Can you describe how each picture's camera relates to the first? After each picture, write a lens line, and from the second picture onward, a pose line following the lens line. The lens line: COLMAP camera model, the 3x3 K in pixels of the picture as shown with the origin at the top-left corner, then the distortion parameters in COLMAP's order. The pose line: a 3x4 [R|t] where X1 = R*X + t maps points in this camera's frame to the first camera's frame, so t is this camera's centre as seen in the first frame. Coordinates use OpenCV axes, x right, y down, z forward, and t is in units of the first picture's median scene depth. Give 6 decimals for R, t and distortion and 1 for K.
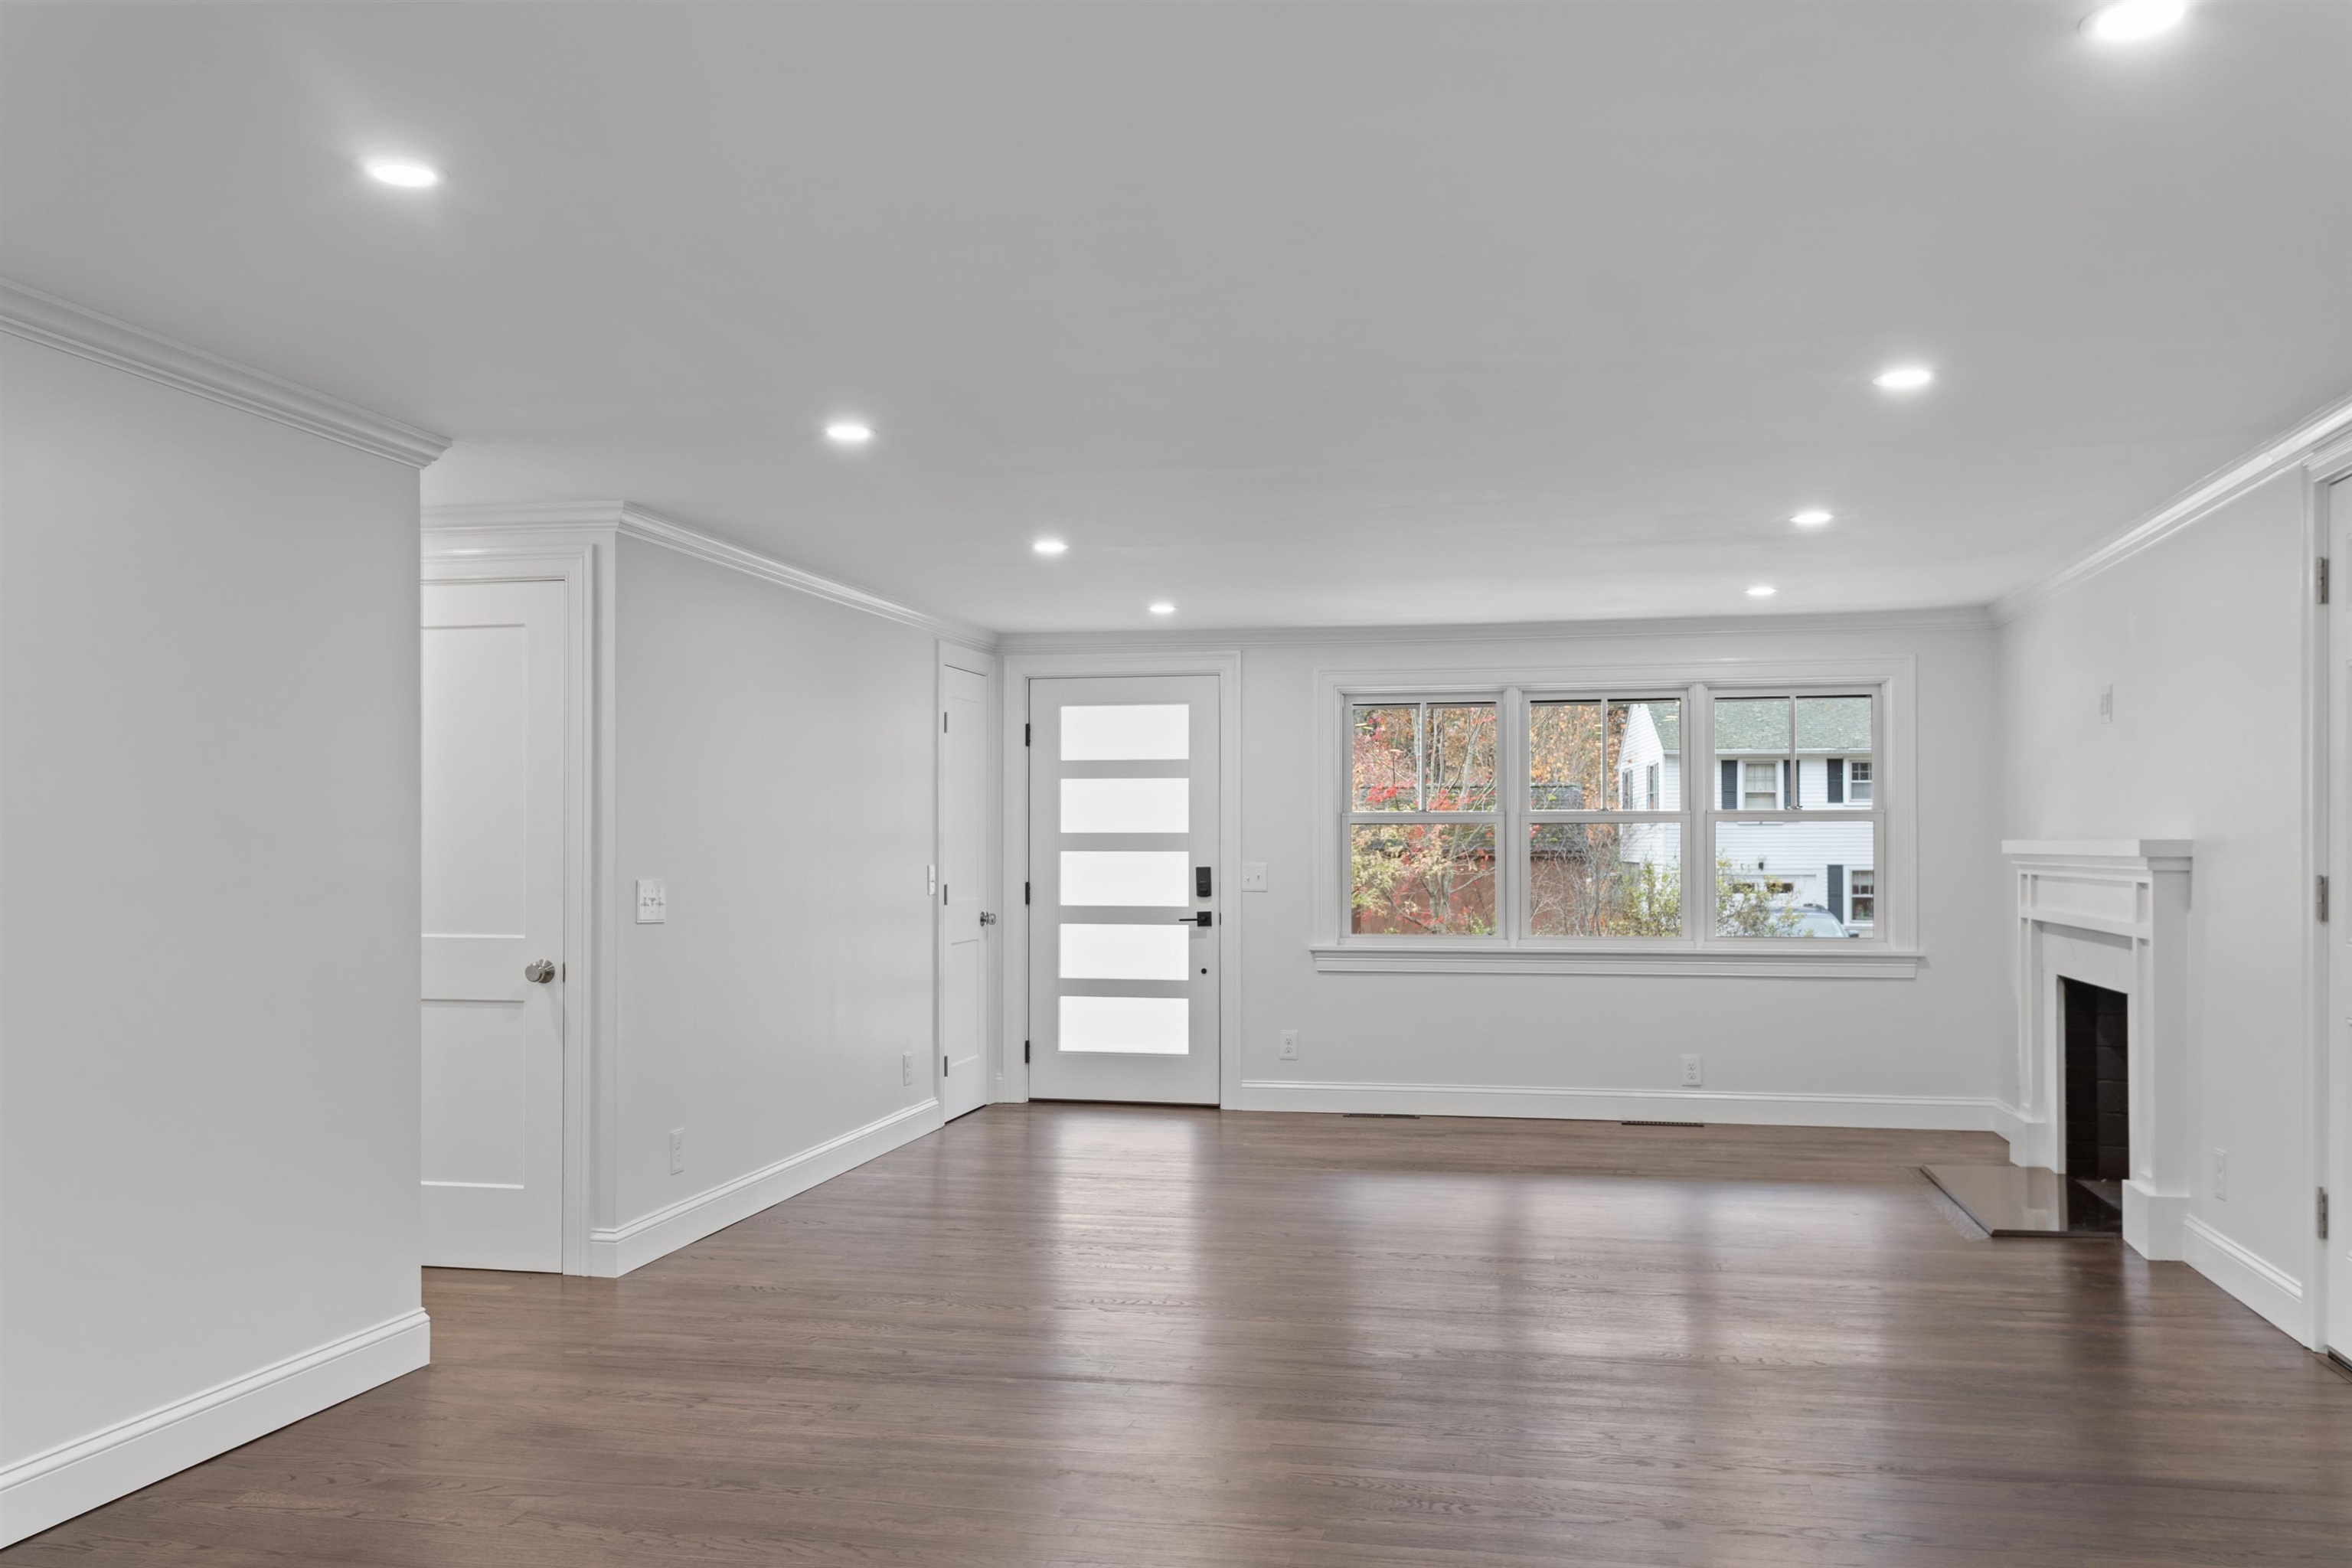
lens RADIAL K [[1876.3, 0, 1175.4], [0, 1876.3, 819.6], [0, 0, 1]] dist [0.006987, -0.001554]
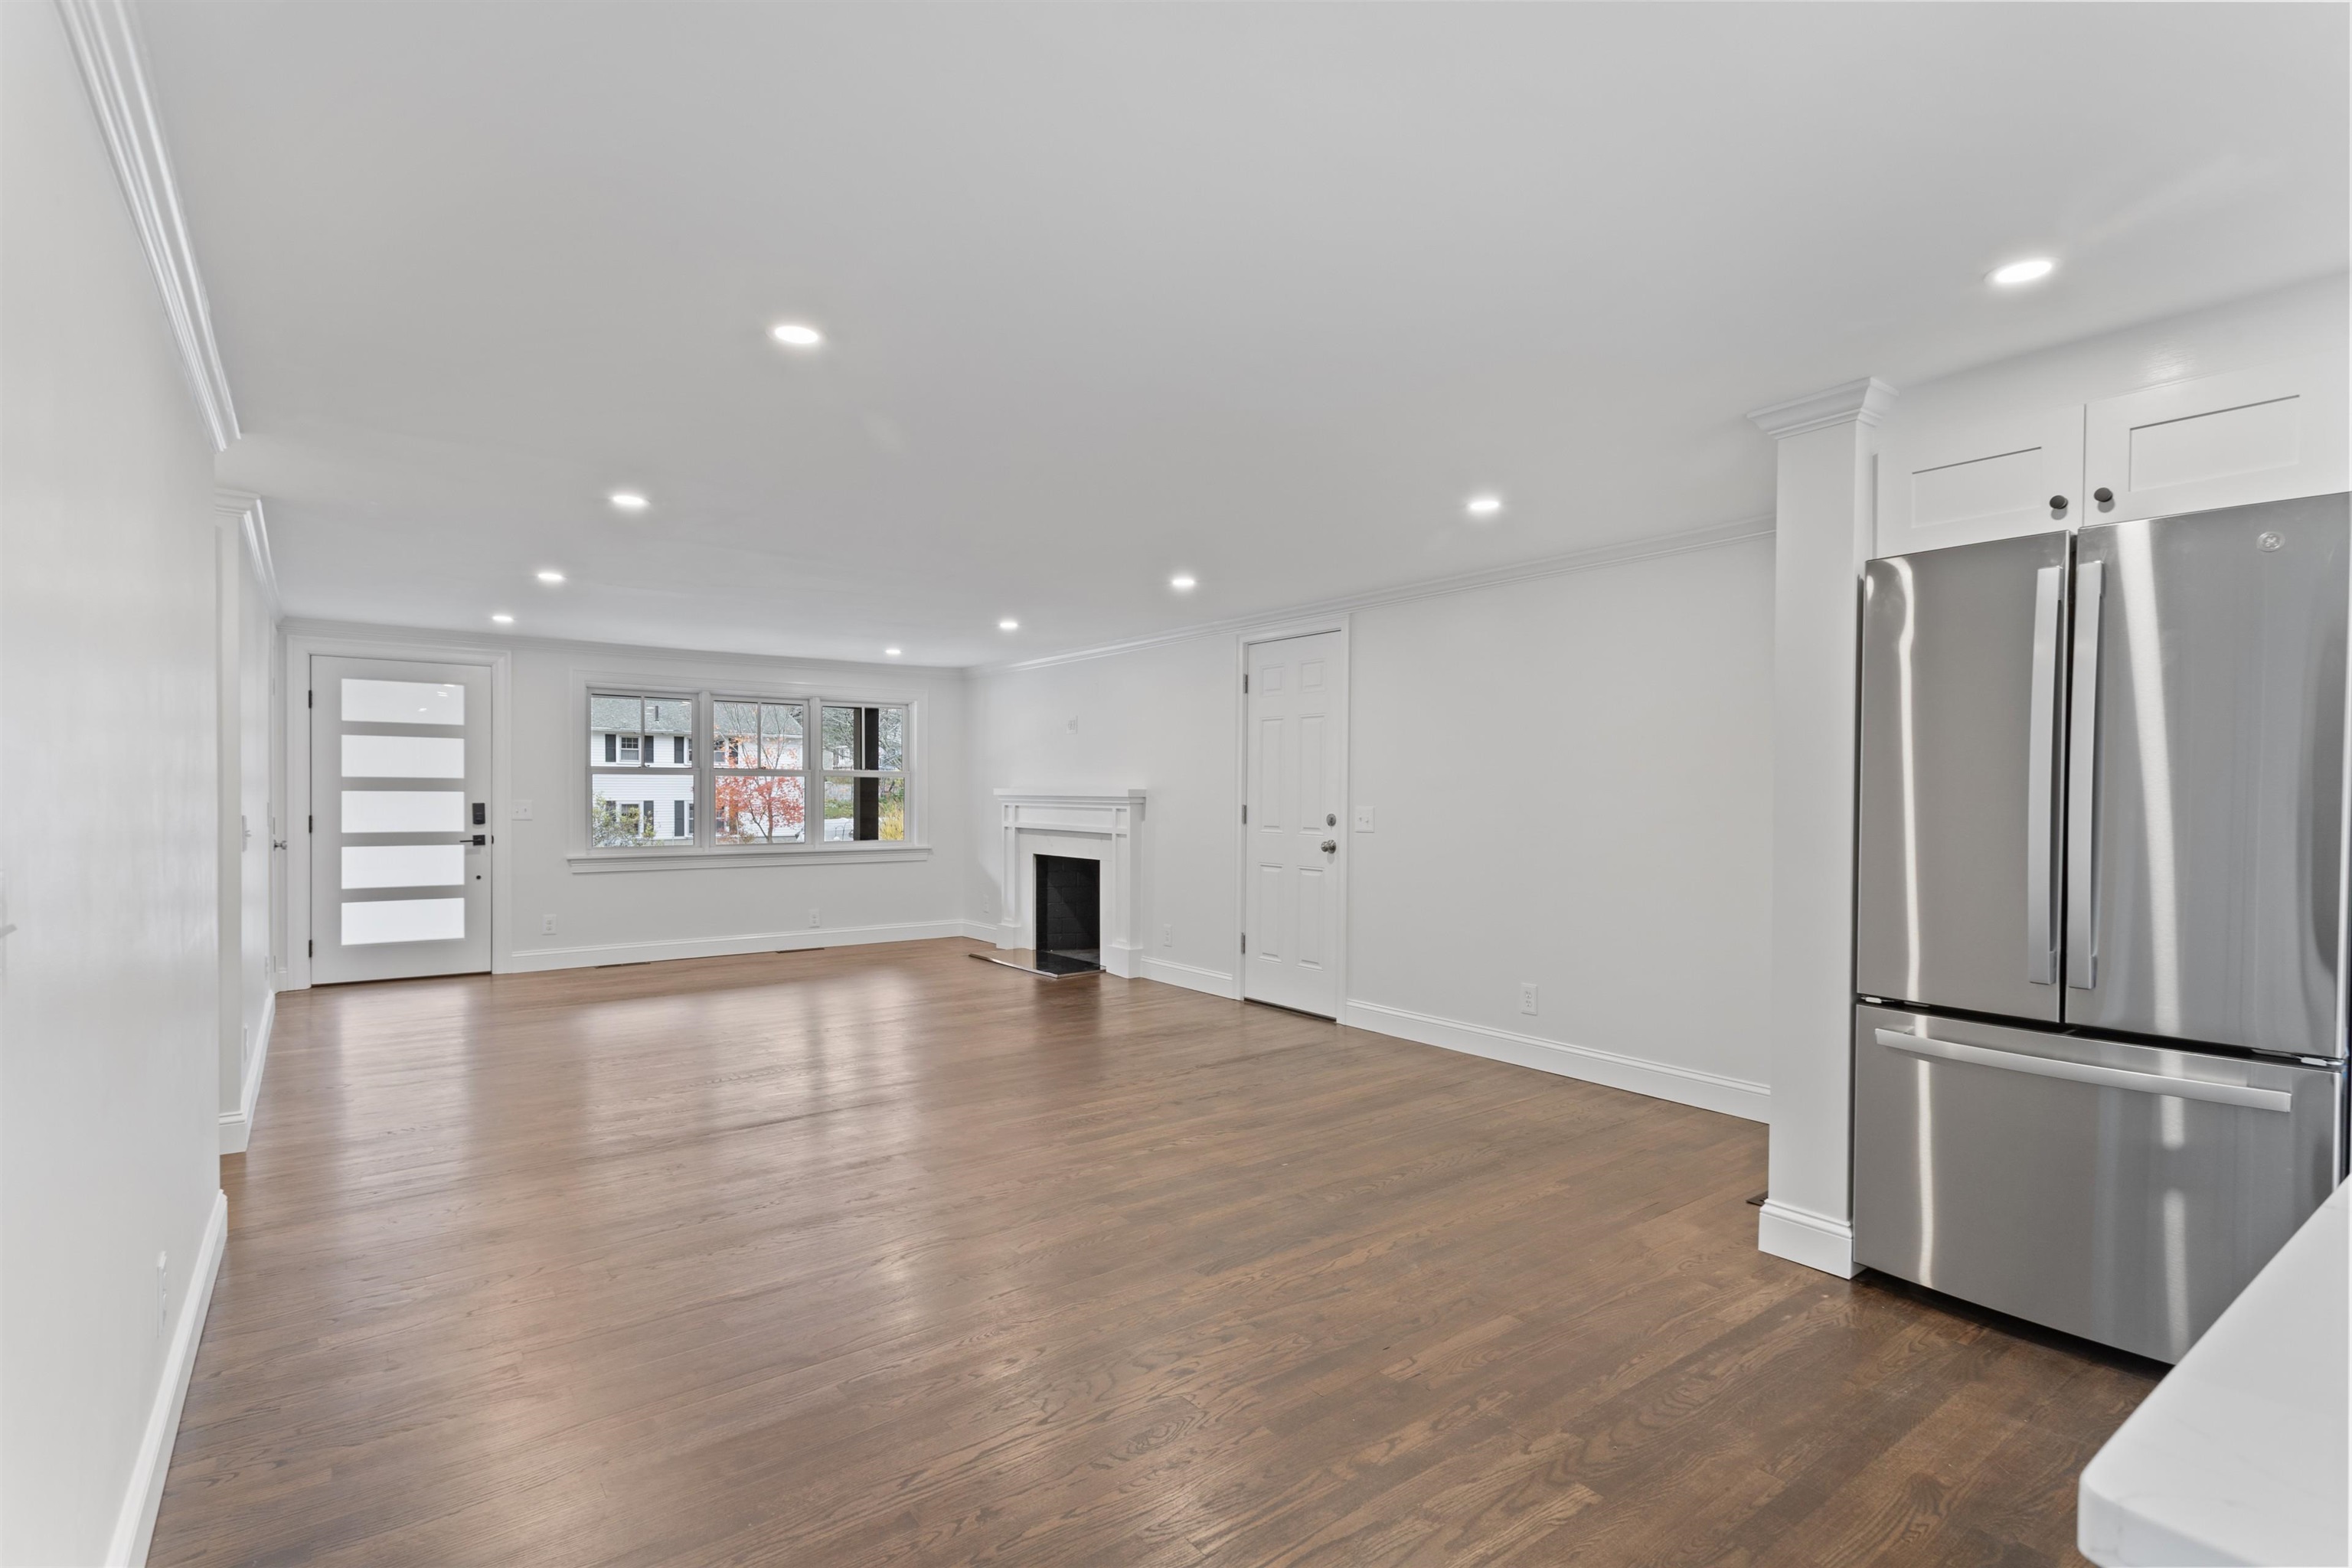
lens RADIAL K [[1121.5, 0, 1174.7], [0, 1121.5, 803.5], [0, 0, 1]] dist [0.010677, 0.000253]
pose [[0.657228, -0.002868, 0.753686, -0.275540], [-0.017157, 0.999677, 0.018766, 0.001018], [-0.753496, -0.025265, 0.656967, 0.059030]]
